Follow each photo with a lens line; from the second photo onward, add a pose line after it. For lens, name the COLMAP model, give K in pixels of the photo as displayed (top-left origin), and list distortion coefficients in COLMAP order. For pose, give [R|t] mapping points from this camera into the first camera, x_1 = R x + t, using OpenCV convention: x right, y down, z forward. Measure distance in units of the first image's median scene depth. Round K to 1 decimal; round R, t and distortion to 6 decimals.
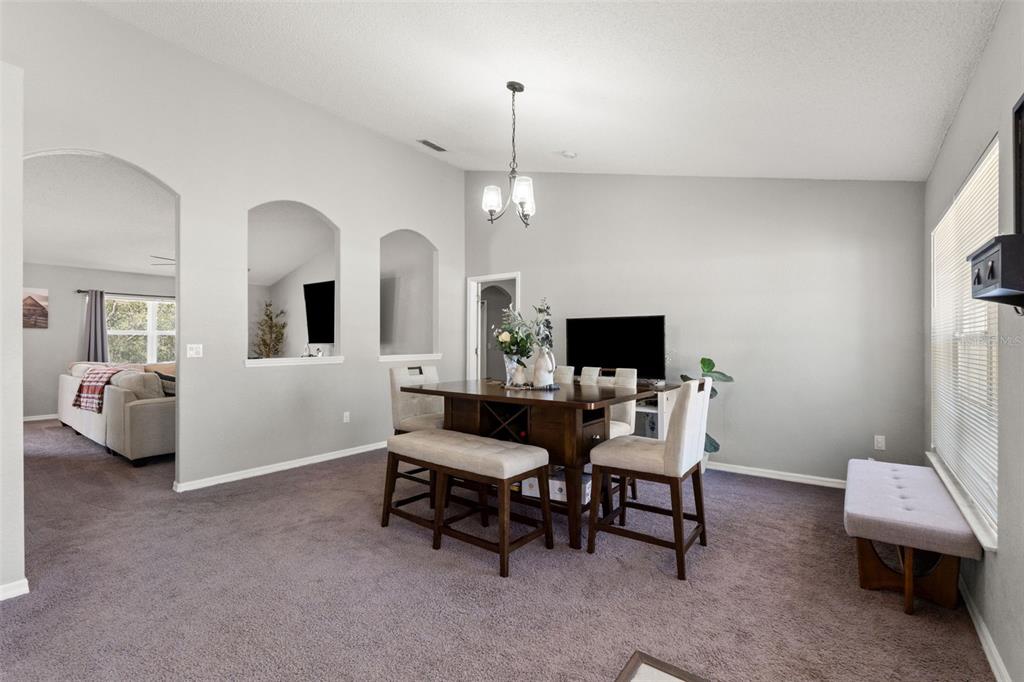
lens RADIAL K [[453.6, 0, 511.3], [0, 453.6, 337.2], [0, 0, 1]] dist [-0.008366, -0.000138]
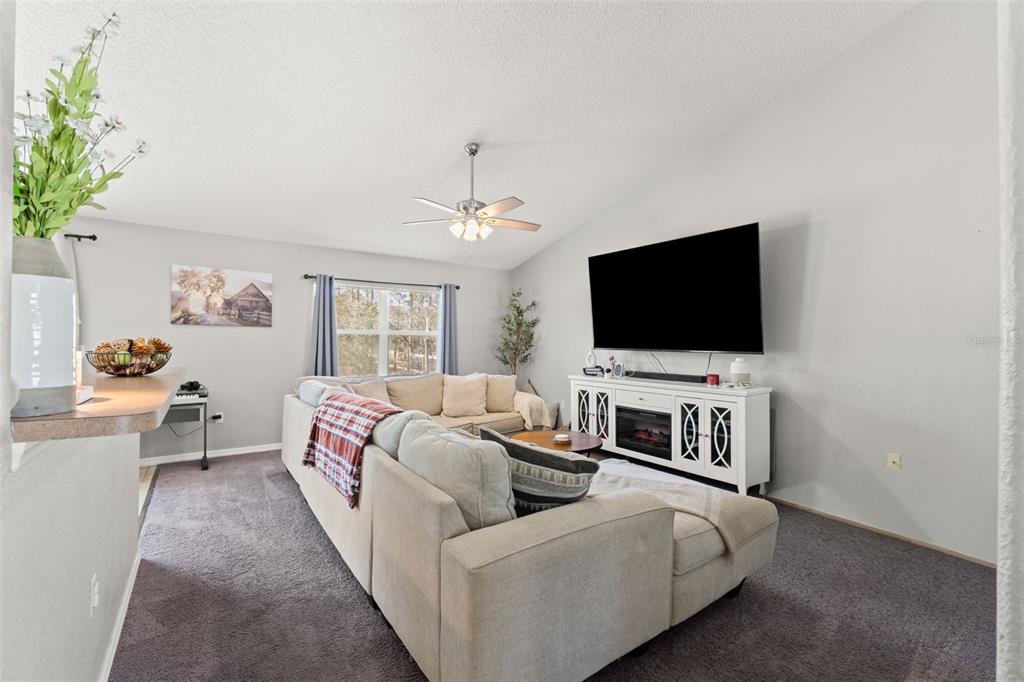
lens RADIAL K [[433.5, 0, 511.8], [0, 433.5, 331.5], [0, 0, 1]] dist [-0.002782, -0.000287]
pose [[0.954428, -0.002247, -0.298433, -0.449264], [-0.001677, 0.999915, -0.012891, -0.003139], [0.298437, 0.012804, 0.954344, 0.446153]]
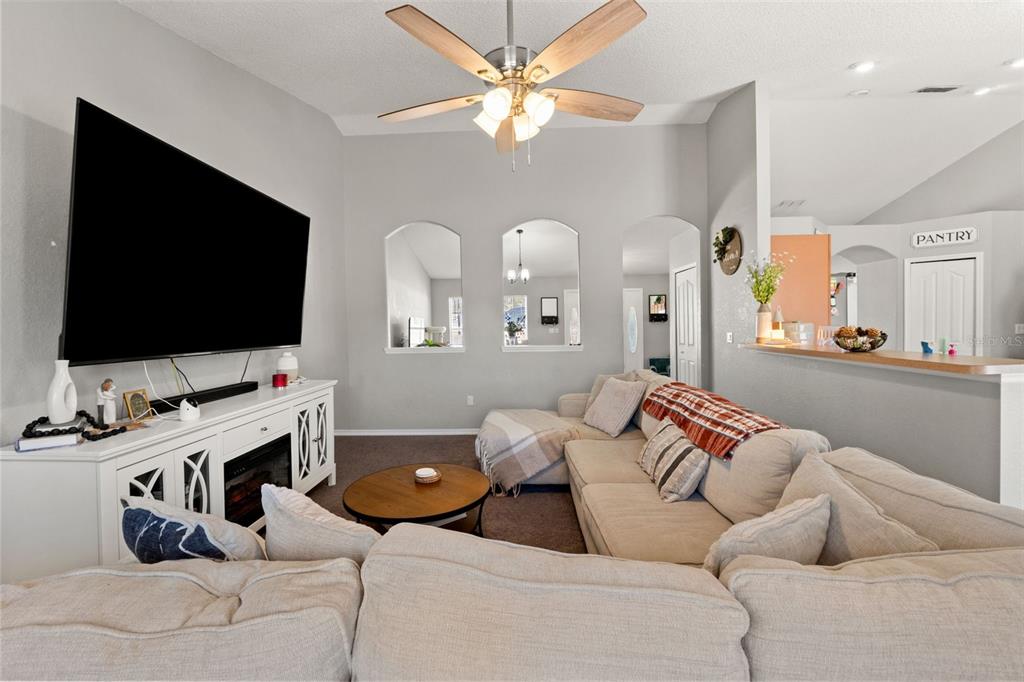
lens RADIAL K [[422.2, 0, 495.9], [0, 422.2, 335.1], [0, 0, 1]] dist [-0.016524, -0.000232]
pose [[-0.570443, -0.020348, 0.821085, -0.880320], [-0.009063, 0.999788, 0.018479, -0.007611], [-0.821287, 0.003100, -0.570507, 1.132391]]
